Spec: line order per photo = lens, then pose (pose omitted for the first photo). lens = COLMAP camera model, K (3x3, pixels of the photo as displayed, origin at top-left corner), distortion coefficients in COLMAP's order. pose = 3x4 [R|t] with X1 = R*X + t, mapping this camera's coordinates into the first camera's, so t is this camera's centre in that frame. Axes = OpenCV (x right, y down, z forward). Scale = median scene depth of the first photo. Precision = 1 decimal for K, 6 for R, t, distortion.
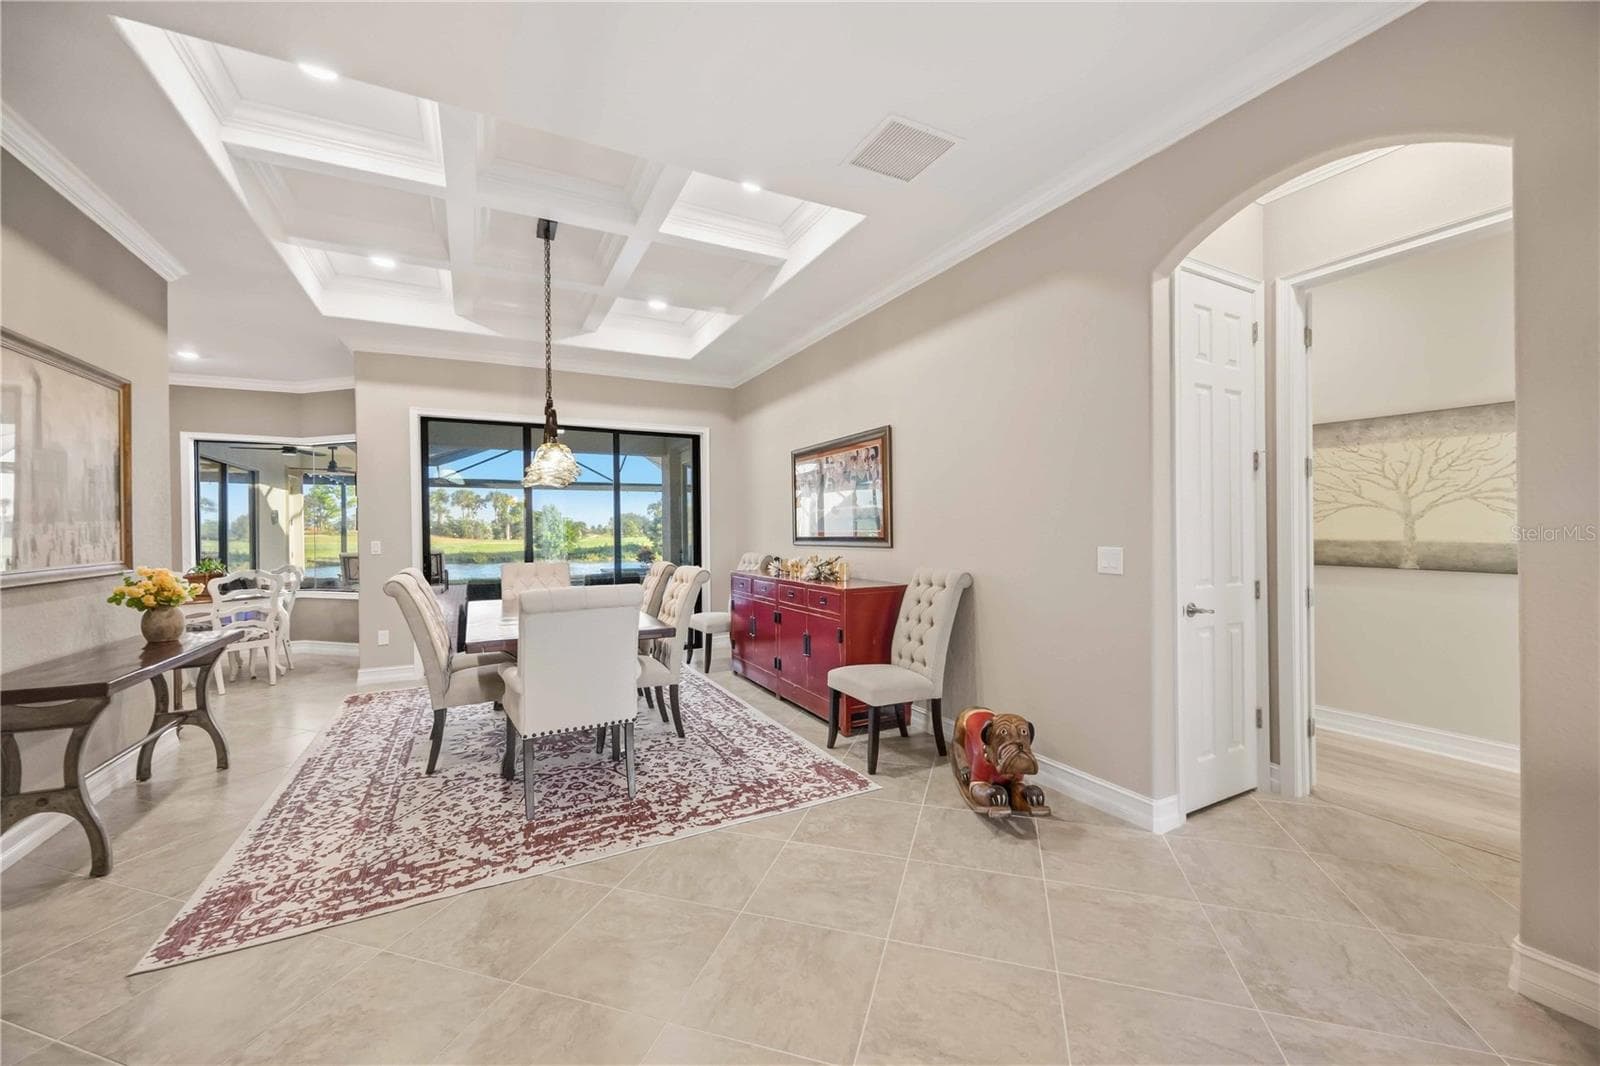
lens RADIAL K [[621.4, 0, 803.9], [0, 621.4, 533.3], [0, 0, 1]] dist [-0.000821, -0.000829]
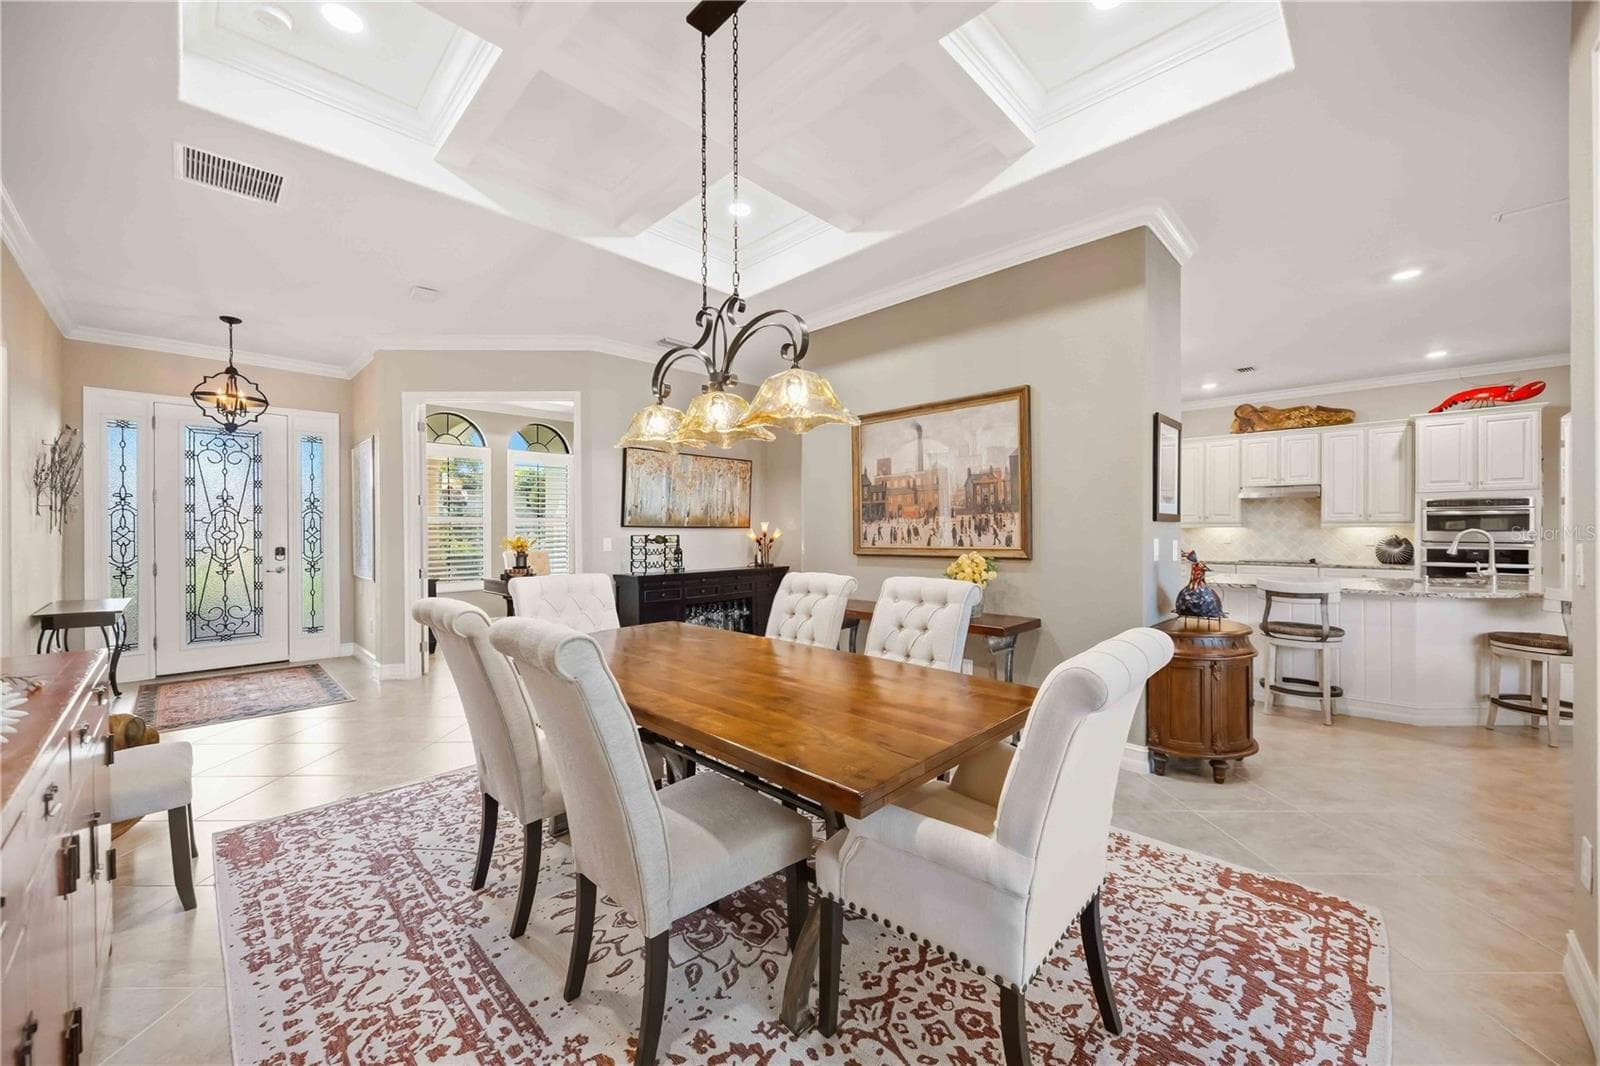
lens RADIAL K [[610.0, 0, 803.4], [0, 610.0, 530.0], [0, 0, 1]] dist [-0.001415, 0.000268]
pose [[-0.950933, 0.016434, -0.308960, -0.365376], [0.013957, 0.999850, 0.010225, -0.005037], [0.309082, 0.005411, -0.951020, 1.892248]]
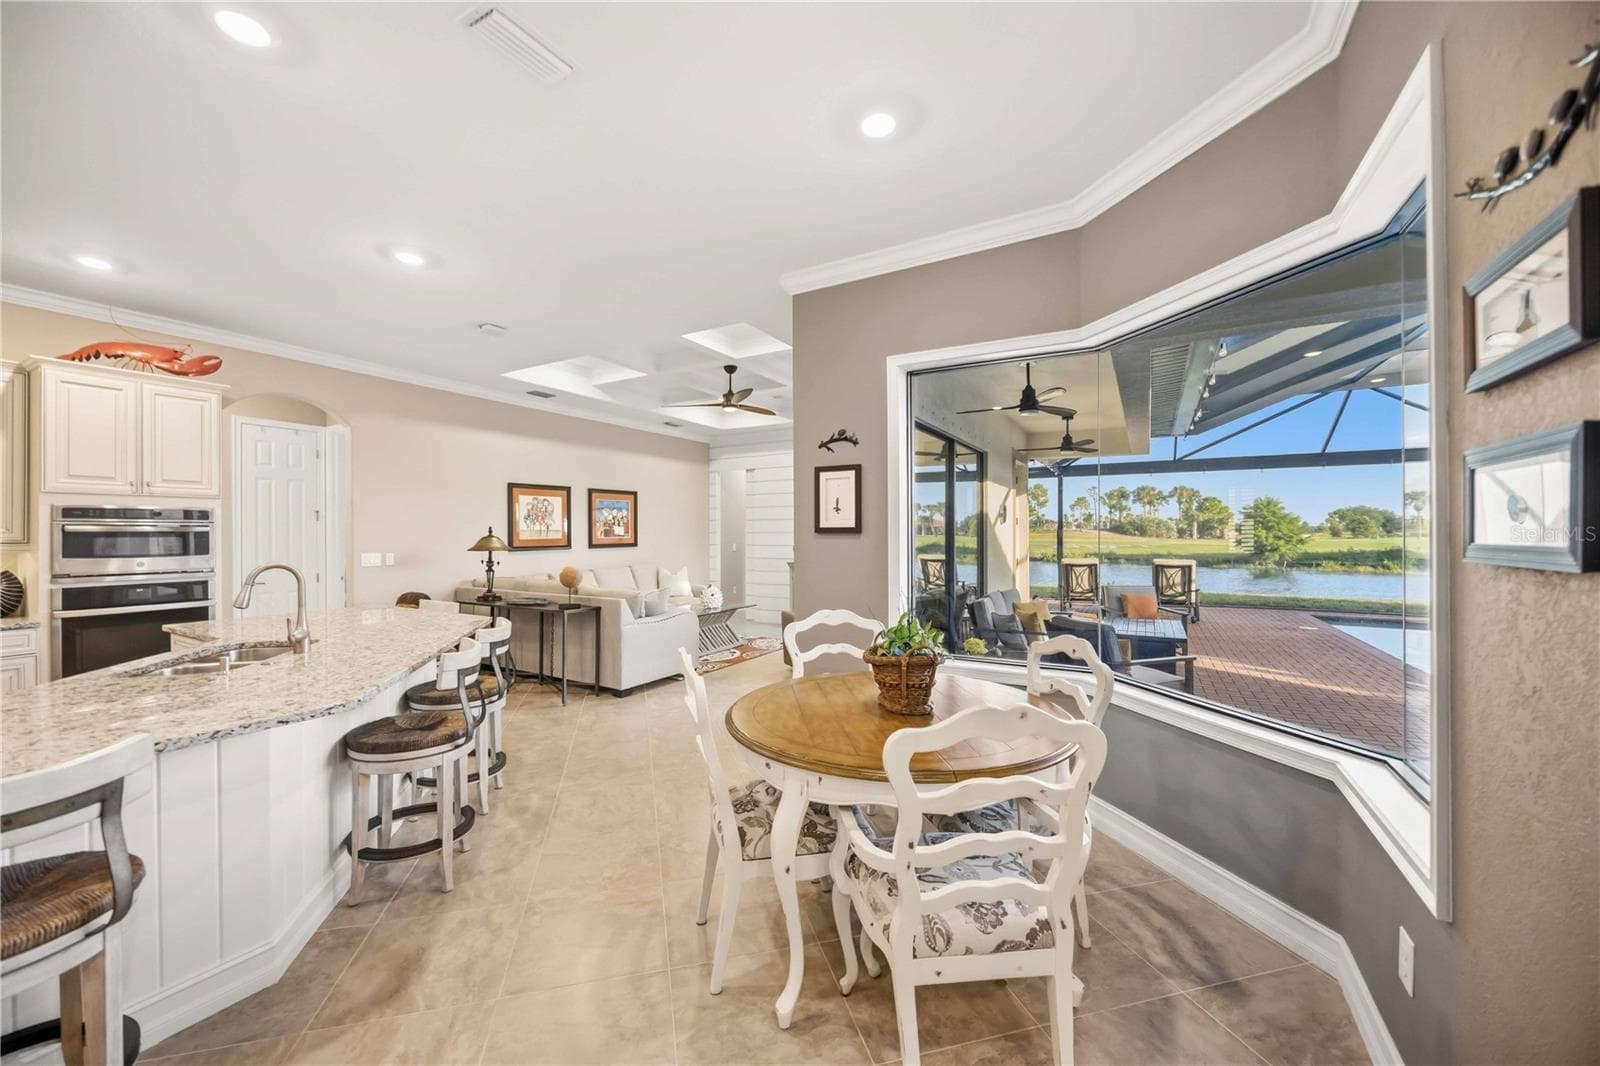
lens RADIAL K [[621.4, 0, 781.8], [0, 621.4, 535.3], [0, 0, 1]] dist [-0.000821, -0.000829]
pose [[0.520762, 0.015130, -0.853568, -1.133416], [-0.009323, 0.999884, 0.012036, -0.023966], [0.853651, 0.001690, 0.520843, 1.231963]]
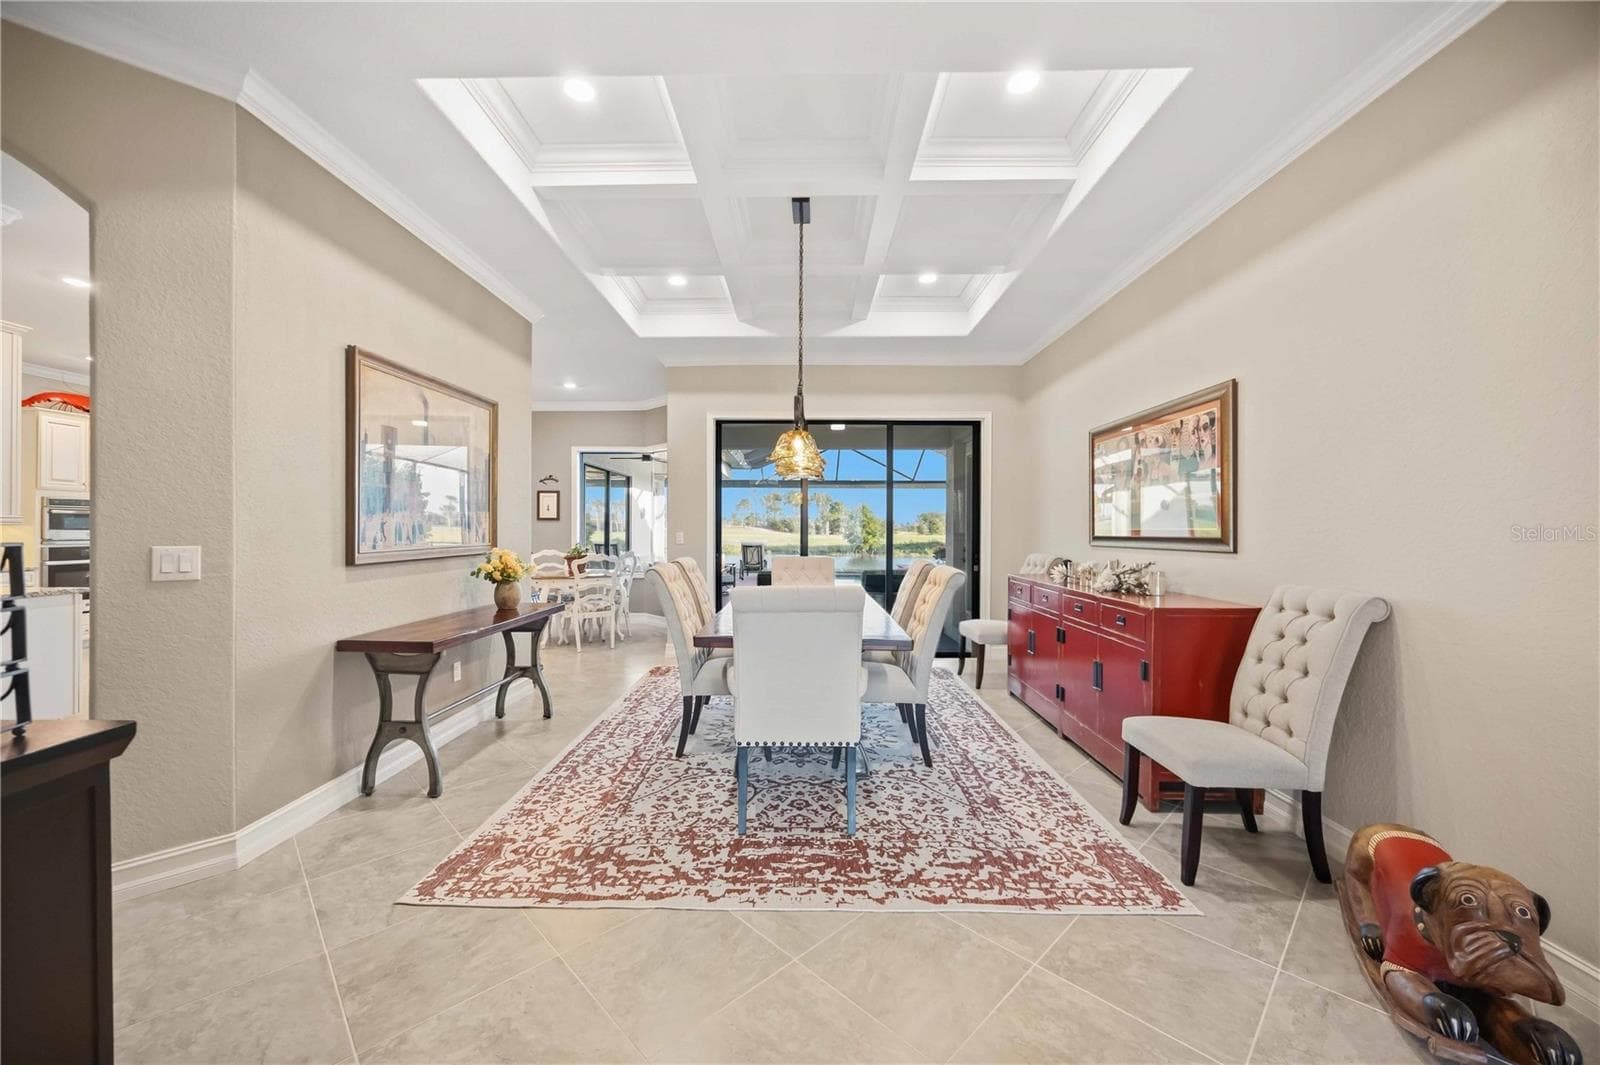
lens RADIAL K [[610.0, 0, 790.4], [0, 610.0, 528.6], [0, 0, 1]] dist [-0.001415, 0.000268]
pose [[0.874061, 0.014298, -0.485605, 0.046805], [-0.016575, 0.999863, -0.000394, 0.004960], [0.485533, 0.008393, 0.874178, 0.198670]]
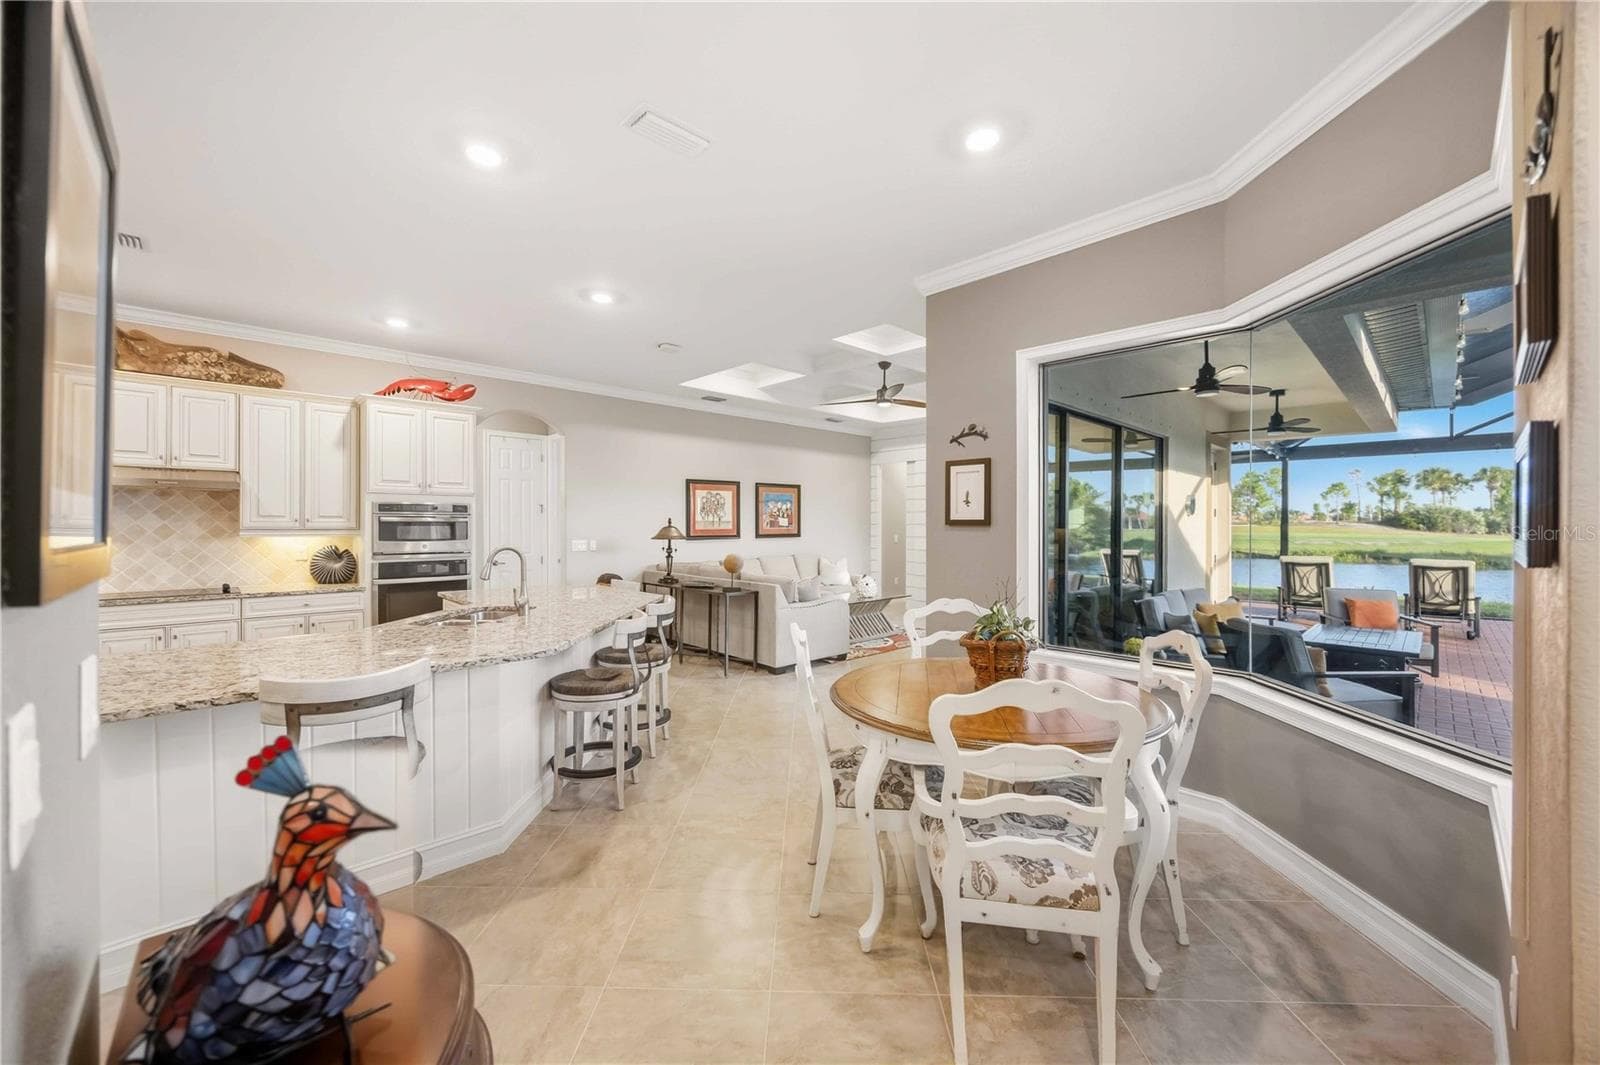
lens RADIAL K [[621.4, 0, 780.7], [0, 621.4, 532.6], [0, 0, 1]] dist [-0.000821, -0.000829]
pose [[0.260176, 0.026813, -0.965189, -1.020971], [-0.011338, 0.999630, 0.024713, -0.026459], [0.965495, 0.004514, 0.260383, 1.266070]]
